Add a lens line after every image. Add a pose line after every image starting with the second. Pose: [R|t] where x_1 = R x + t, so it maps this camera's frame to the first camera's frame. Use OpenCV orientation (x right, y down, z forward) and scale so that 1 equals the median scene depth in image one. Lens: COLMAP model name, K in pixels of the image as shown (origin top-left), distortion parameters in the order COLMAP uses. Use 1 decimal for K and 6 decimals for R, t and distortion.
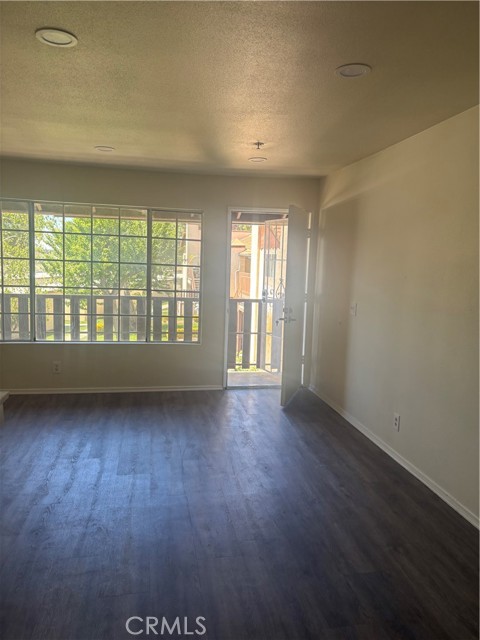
lens RADIAL K [[488.9, 0, 241.2], [0, 488.9, 316.3], [0, 0, 1]] dist [0.035542, -0.000644]
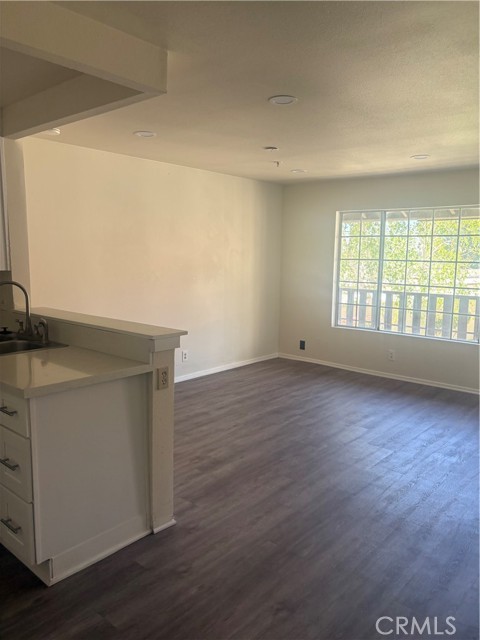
lens RADIAL K [[488.9, 0, 246.5], [0, 488.9, 317.1], [0, 0, 1]] dist [0.035542, -0.000644]
pose [[0.622891, 0.076025, -0.778606, 0.368705], [-0.080841, 0.996194, 0.032597, 0.008756], [0.778120, 0.042639, 0.626666, 0.030086]]
